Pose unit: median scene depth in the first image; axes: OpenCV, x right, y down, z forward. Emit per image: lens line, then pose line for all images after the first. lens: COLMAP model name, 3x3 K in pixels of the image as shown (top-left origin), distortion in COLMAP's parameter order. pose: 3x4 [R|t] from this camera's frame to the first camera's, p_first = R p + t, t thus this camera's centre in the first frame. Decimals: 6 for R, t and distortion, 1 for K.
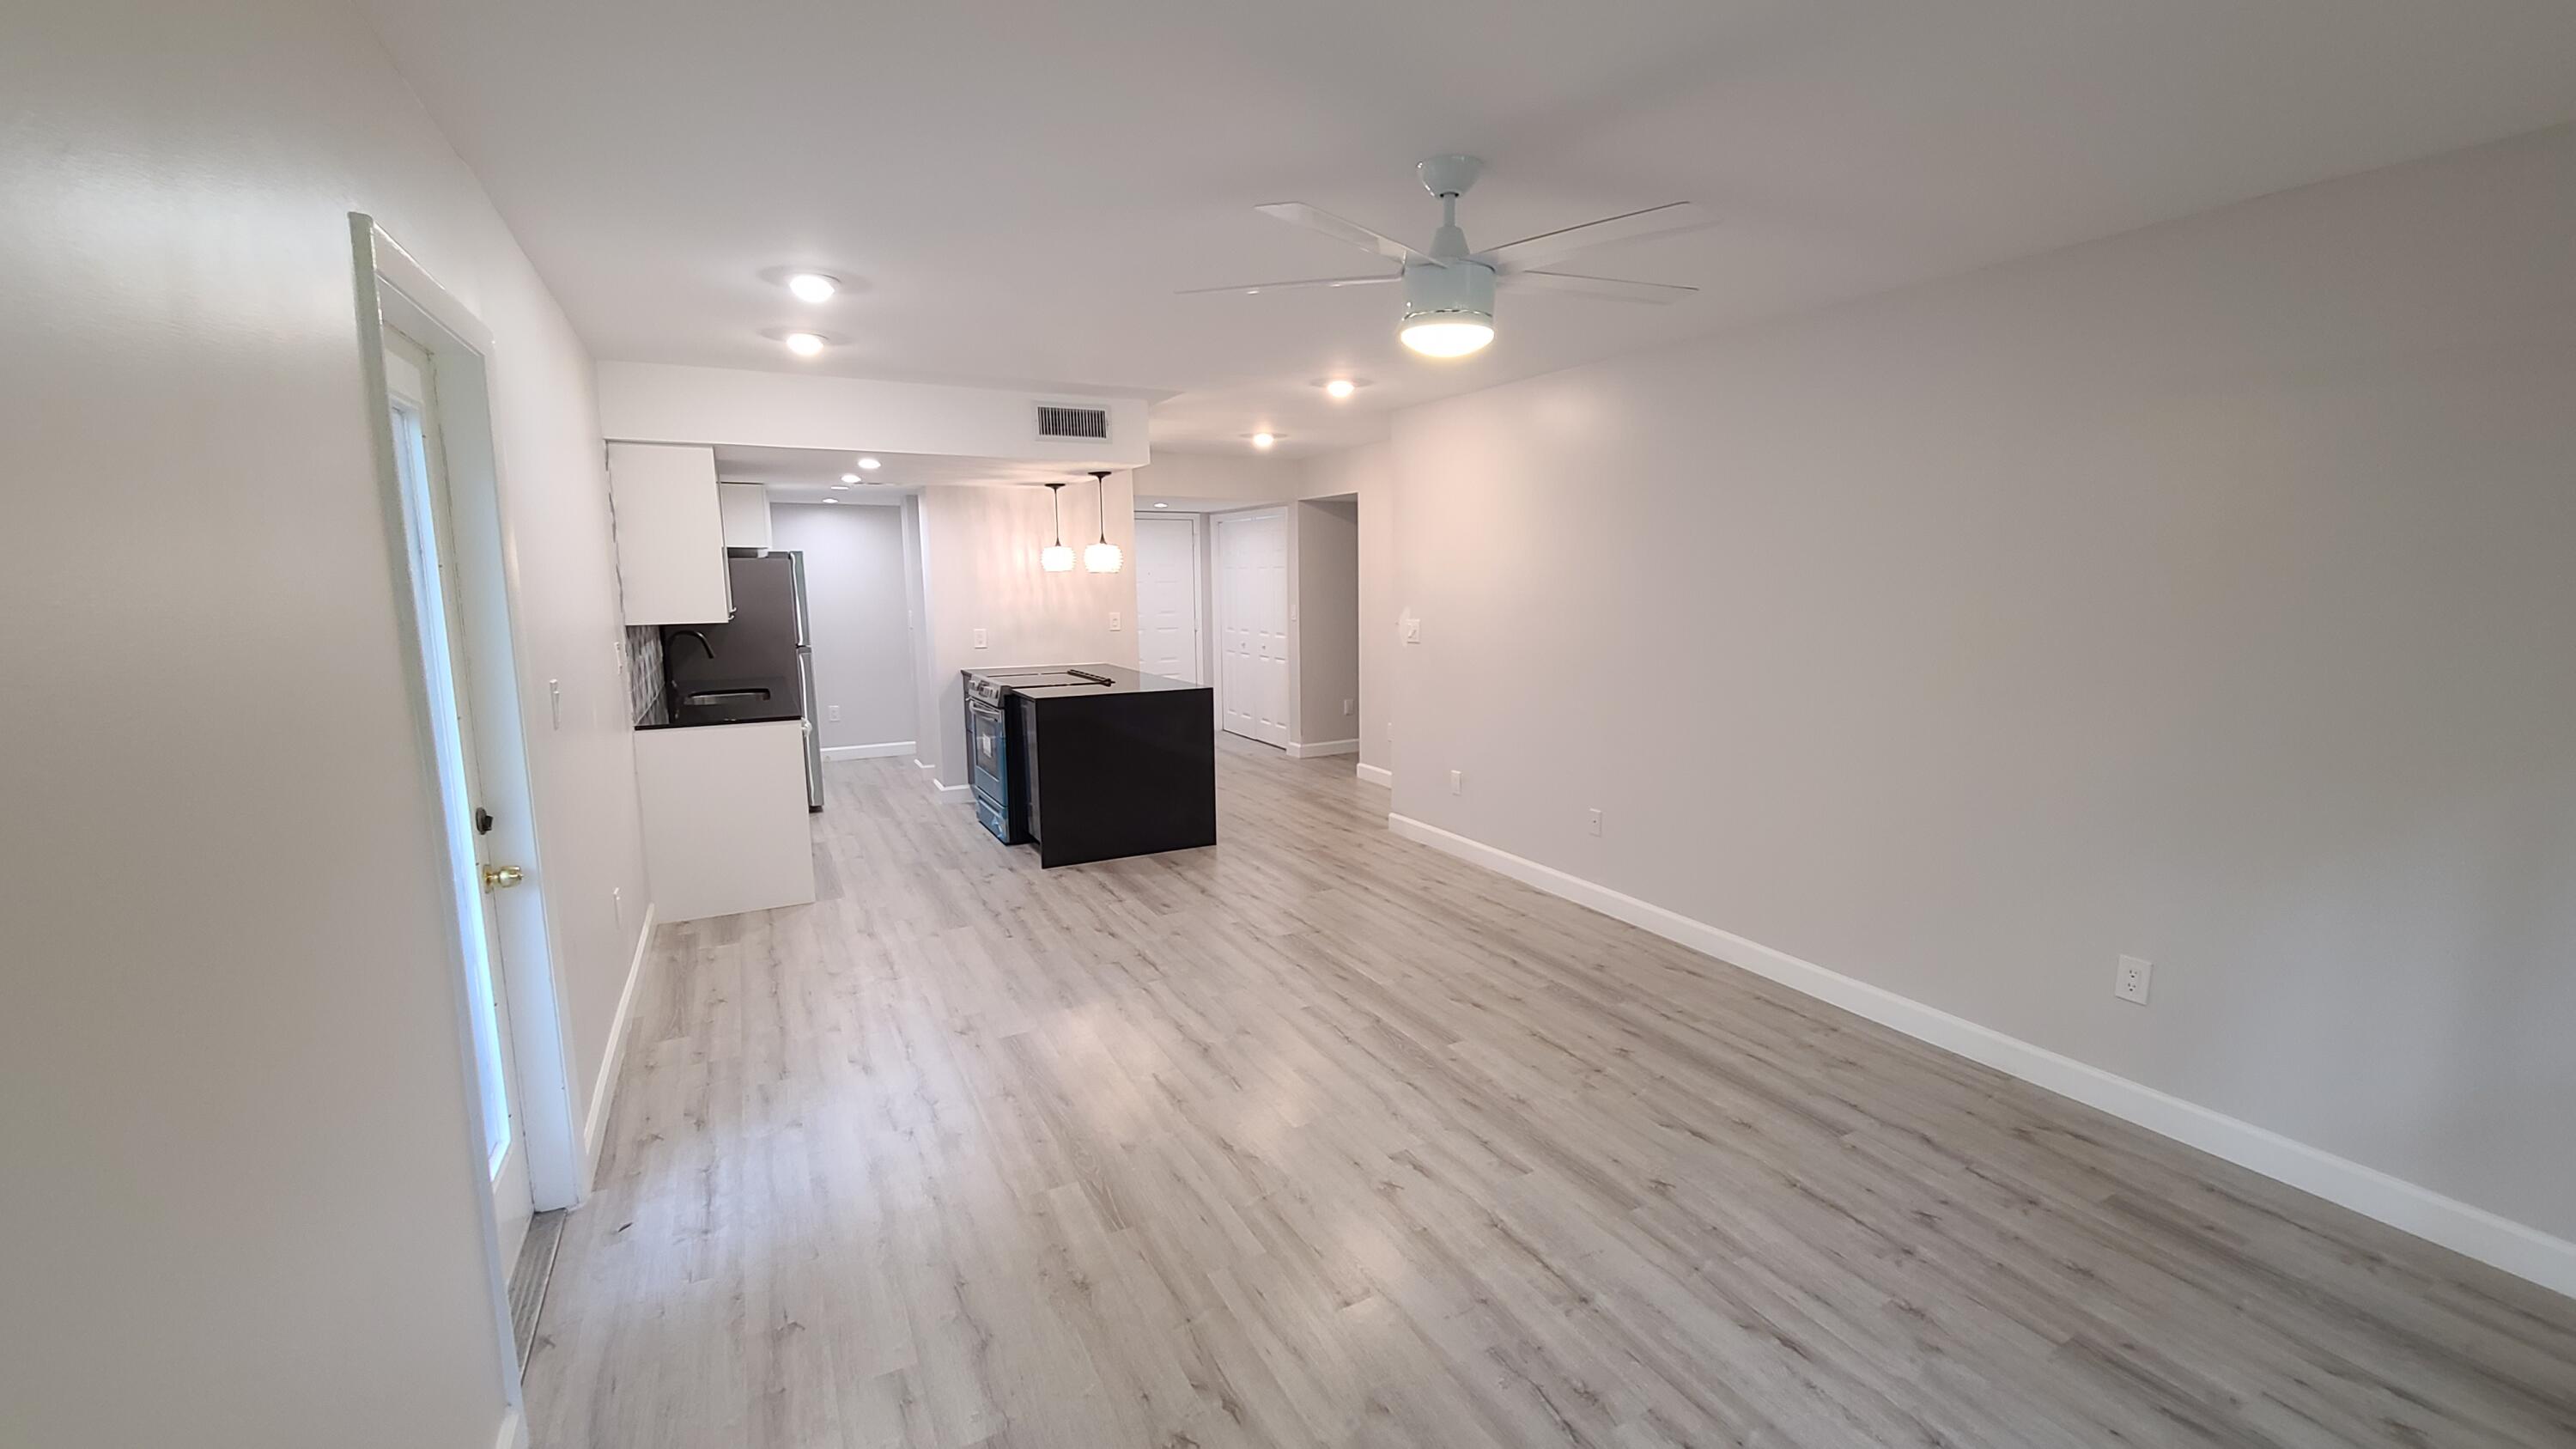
lens RADIAL K [[1053.4, 0, 1332.8], [0, 1053.4, 716.3], [0, 0, 1]] dist [-0.002604, -0.002169]
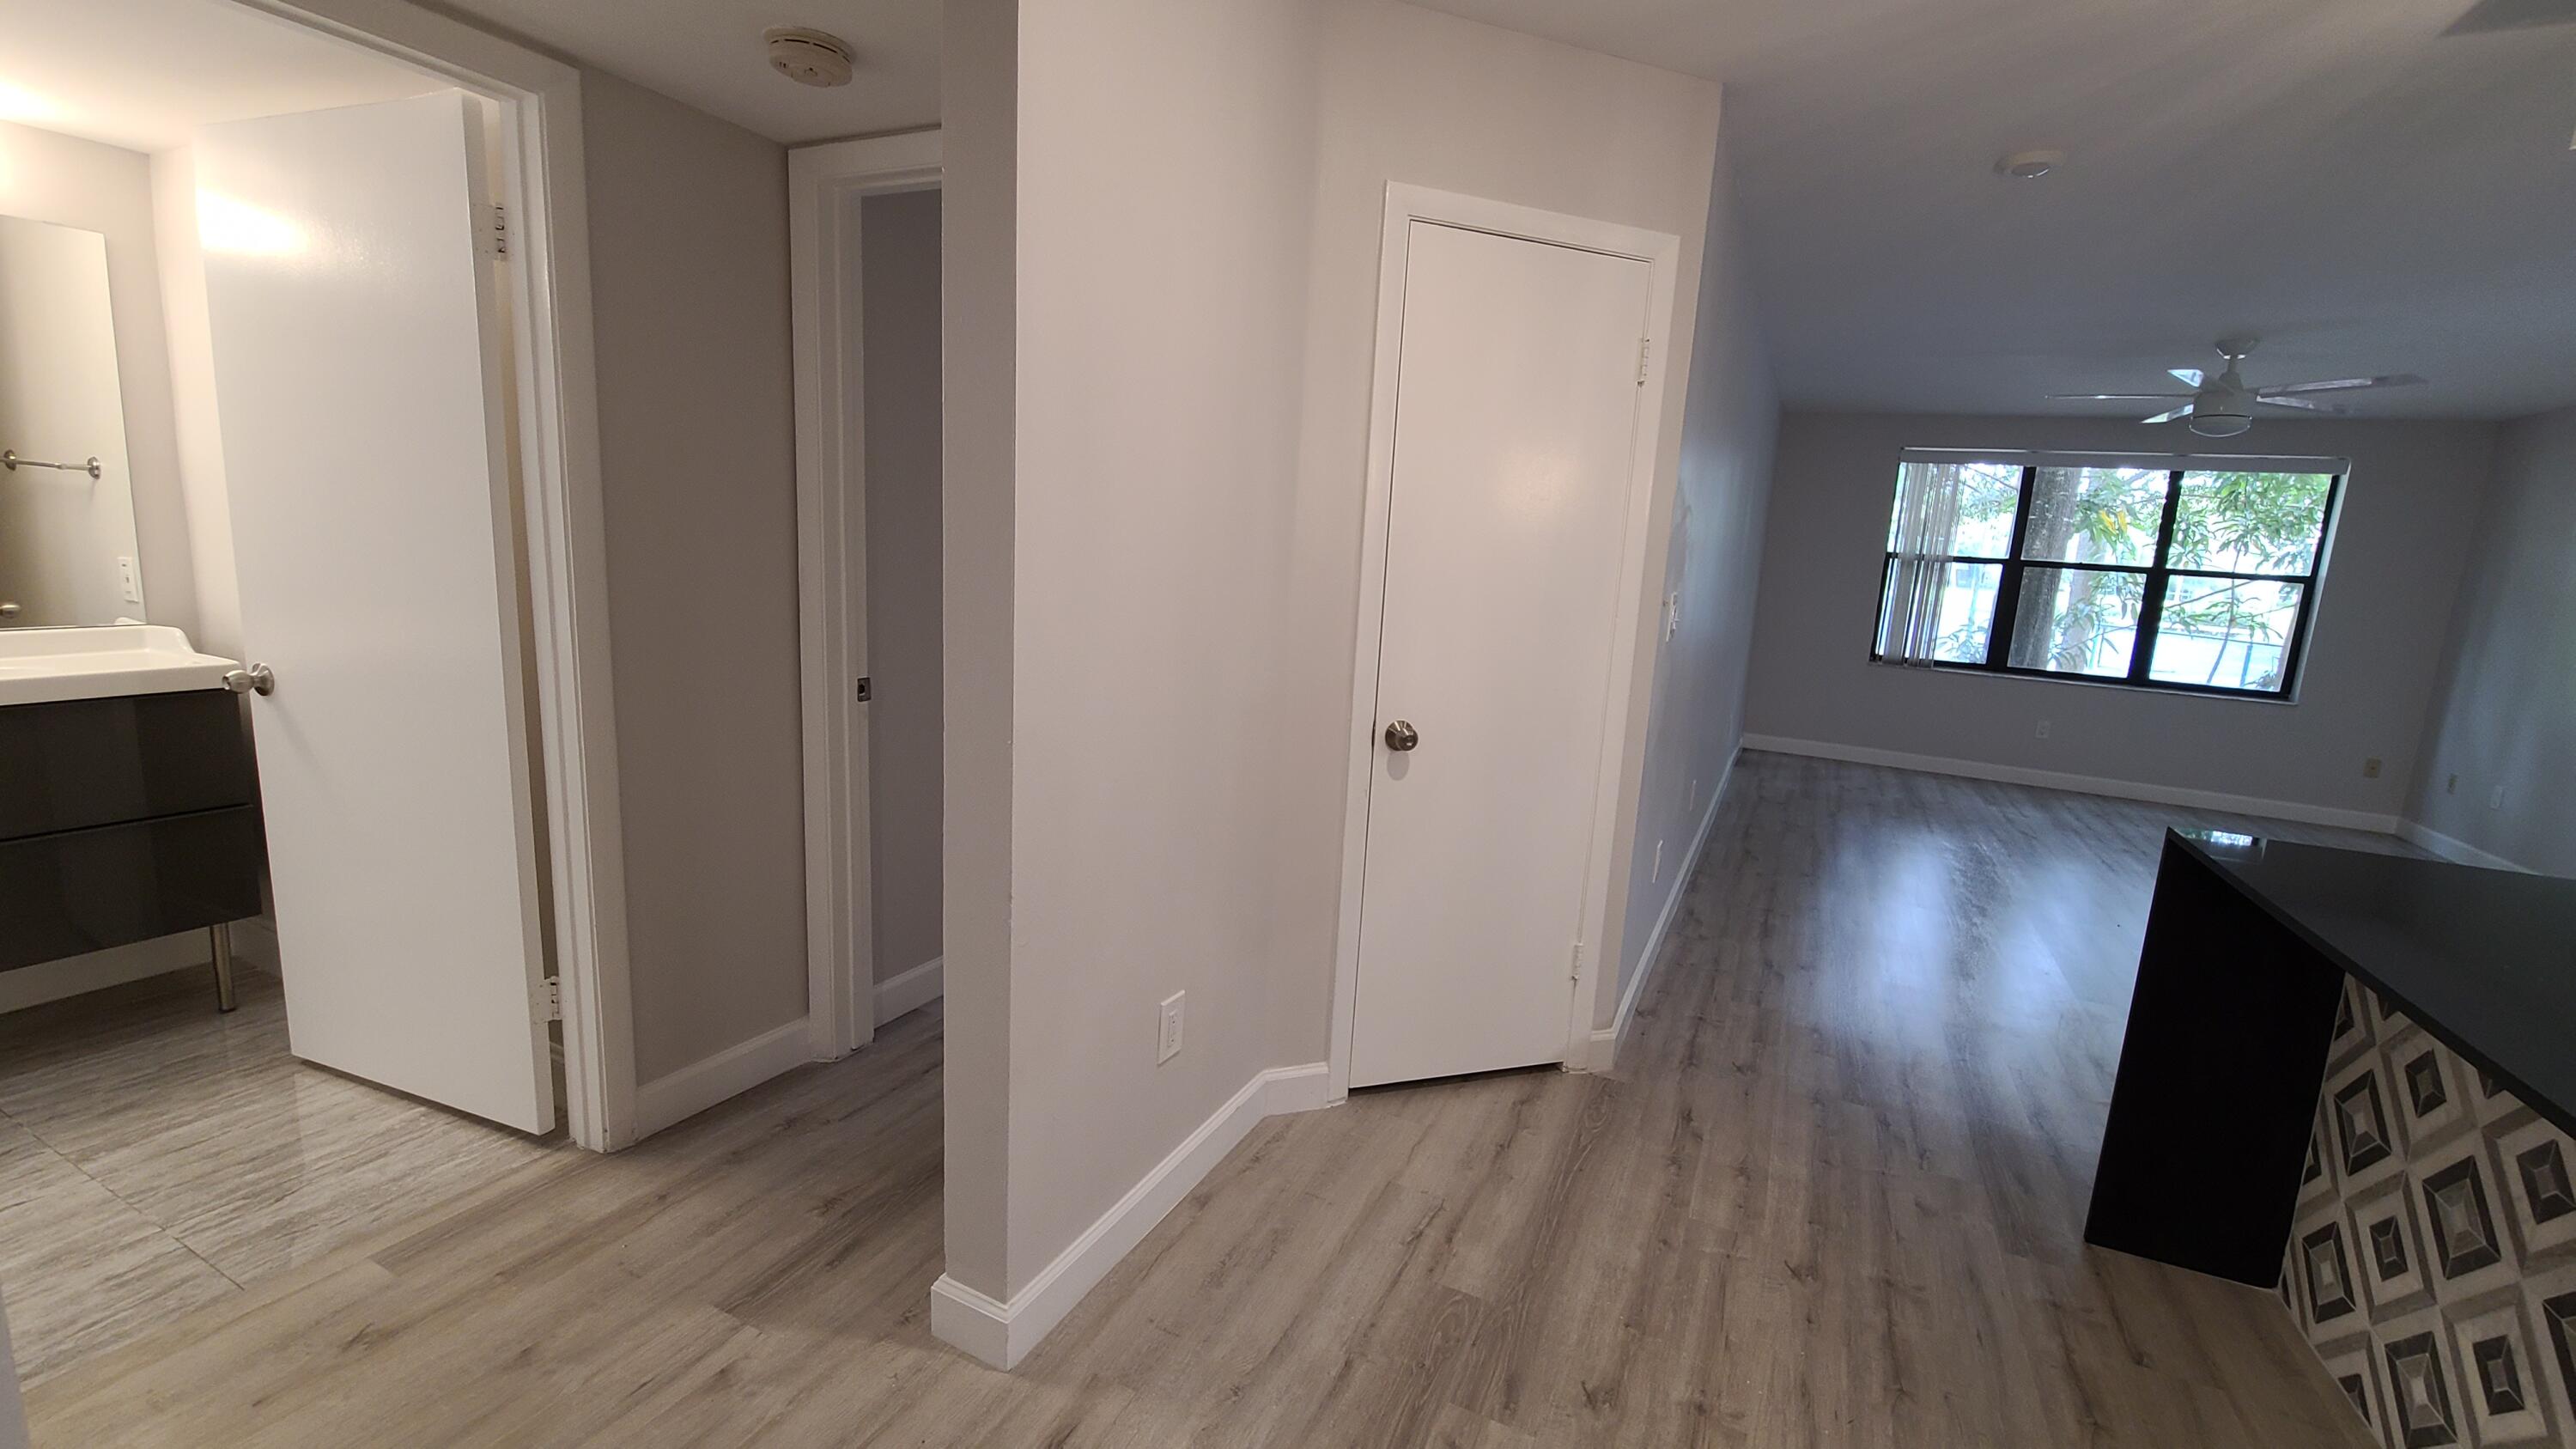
lens RADIAL K [[1053.4, 0, 1329.9], [0, 1053.4, 719.9], [0, 0, 1]] dist [-0.002604, -0.002169]
pose [[-0.587808, -0.169078, 0.791135, -0.274977], [0.051948, 0.968010, 0.245476, -0.202197], [-0.807331, 0.185391, -0.560220, 1.770075]]
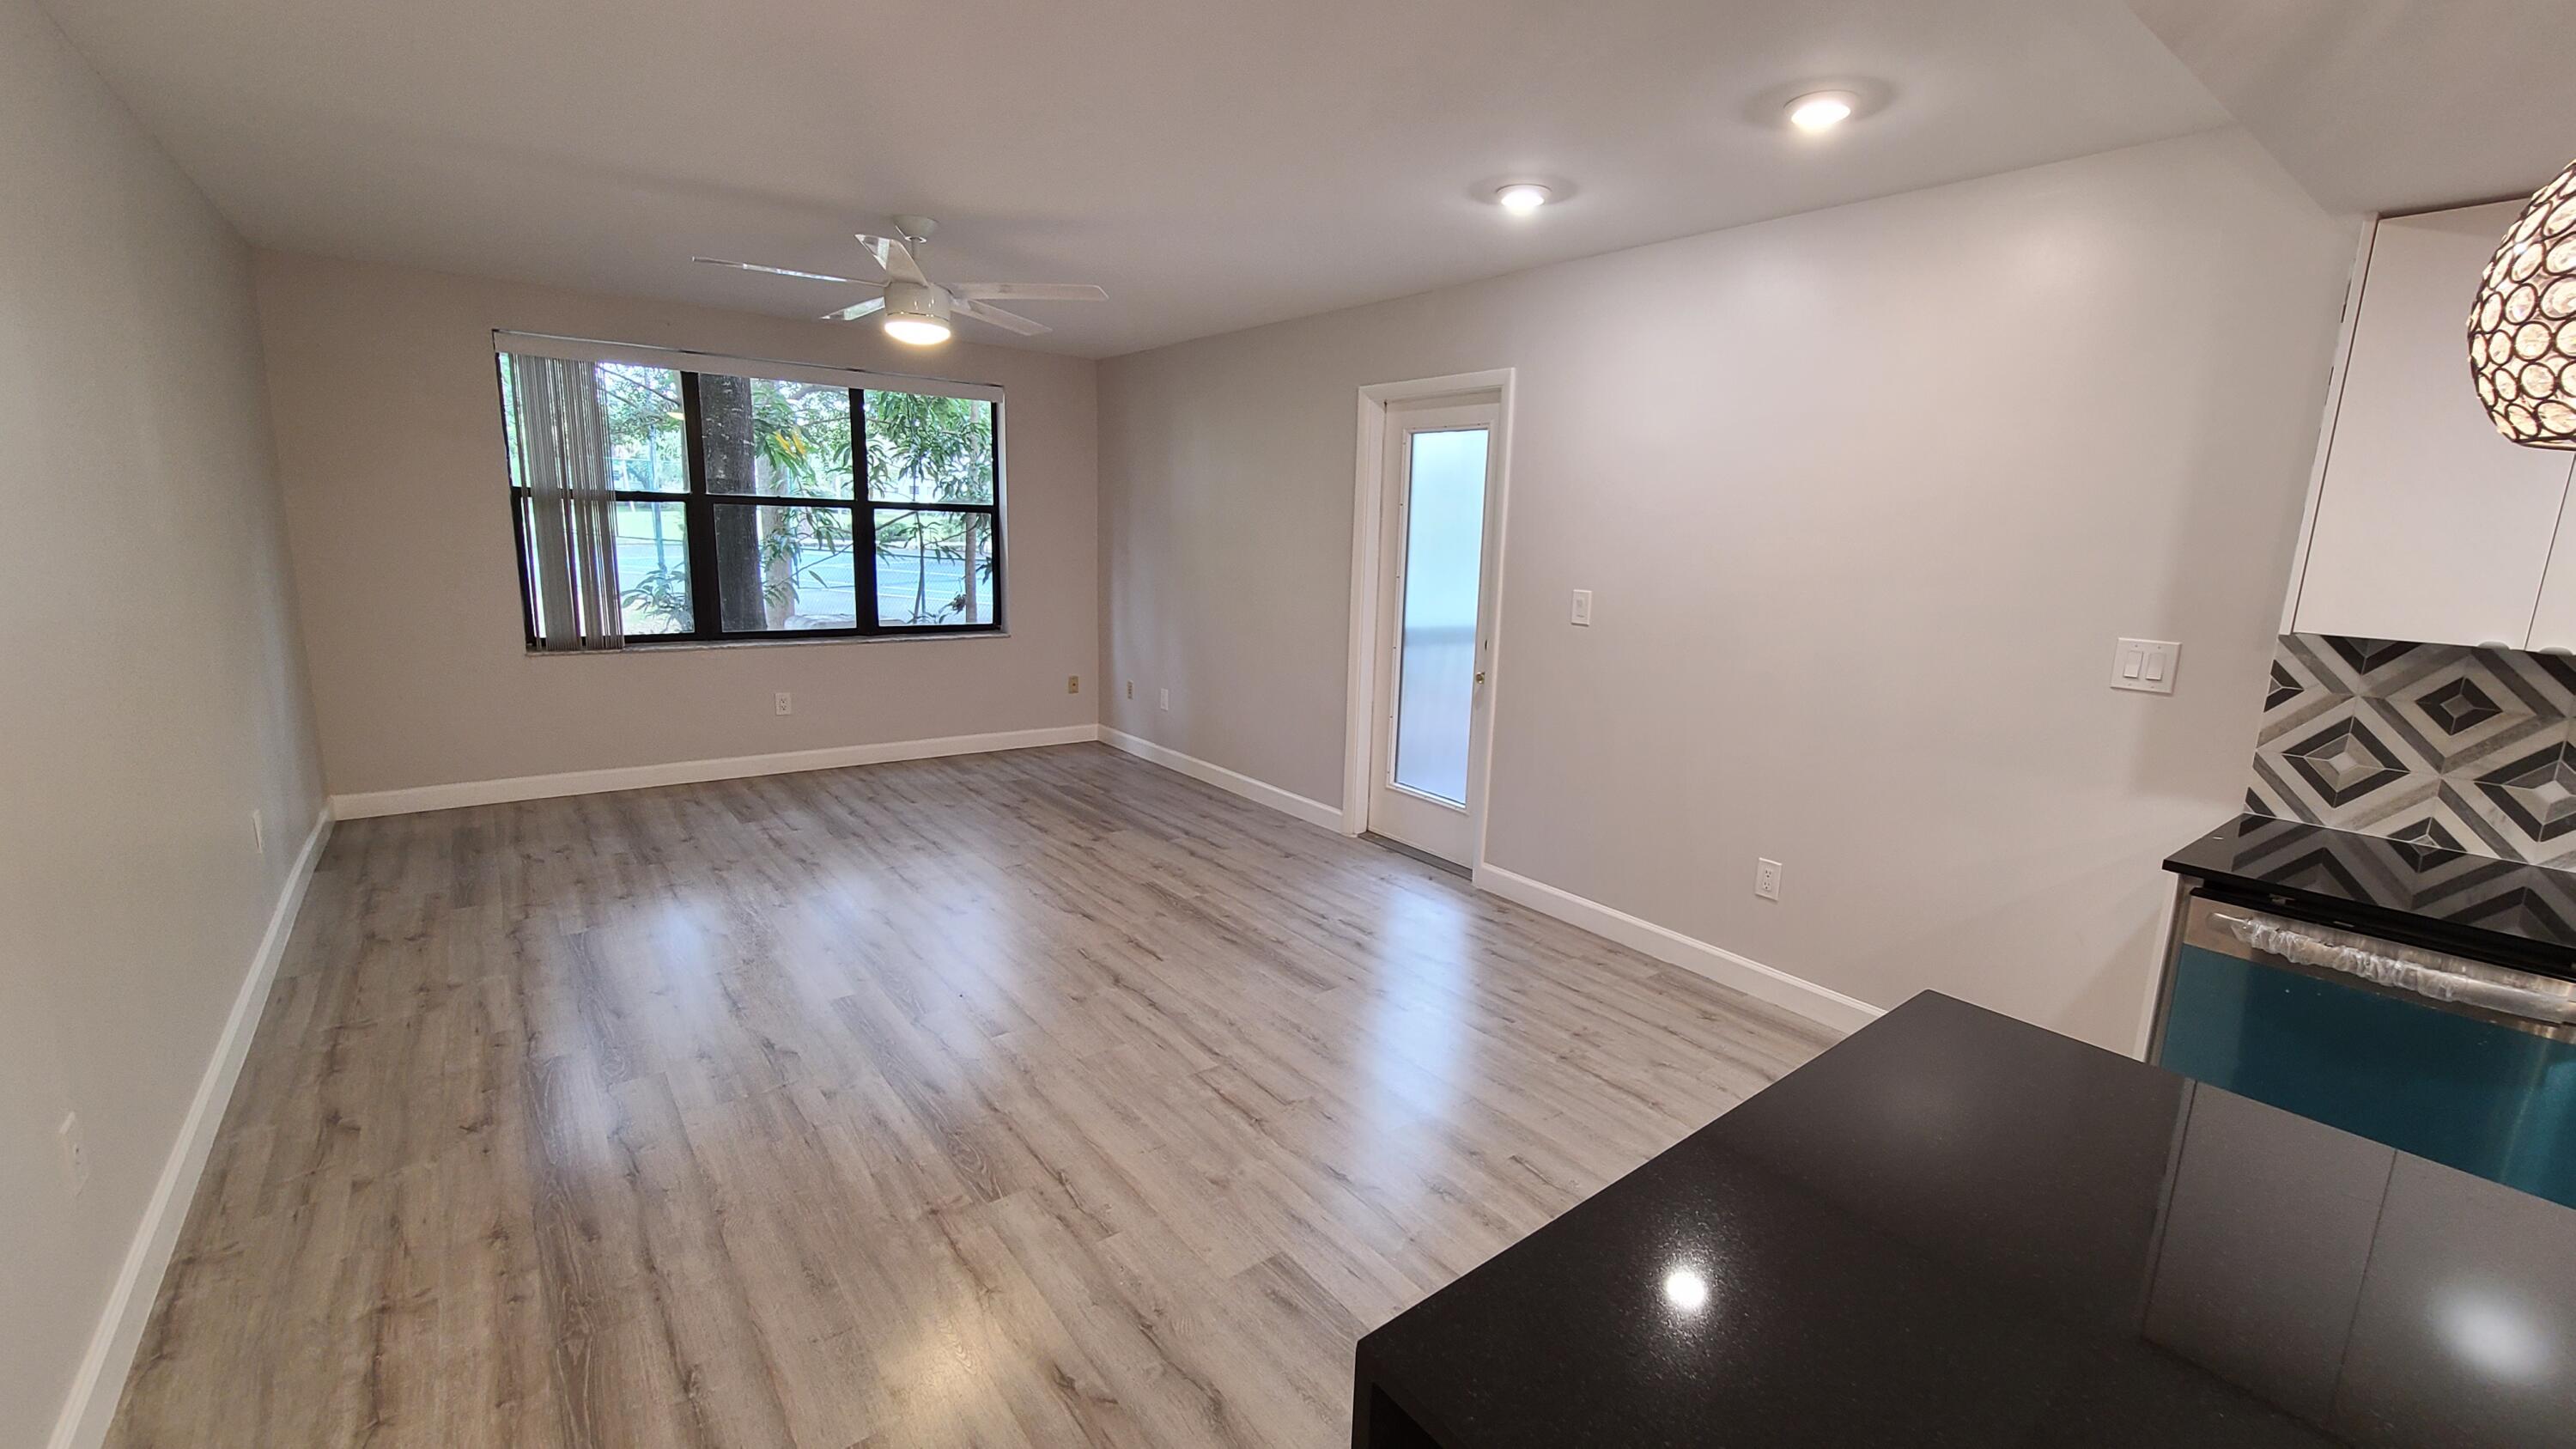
lens RADIAL K [[1053.4, 0, 1334.5], [0, 1053.4, 722.0], [0, 0, 1]] dist [-0.002604, -0.002169]
pose [[-0.985081, 0.000834, -0.172087, -0.111133], [-0.054686, 0.946637, 0.317629, -0.173838], [0.163169, 0.322301, -0.932469, 1.369509]]
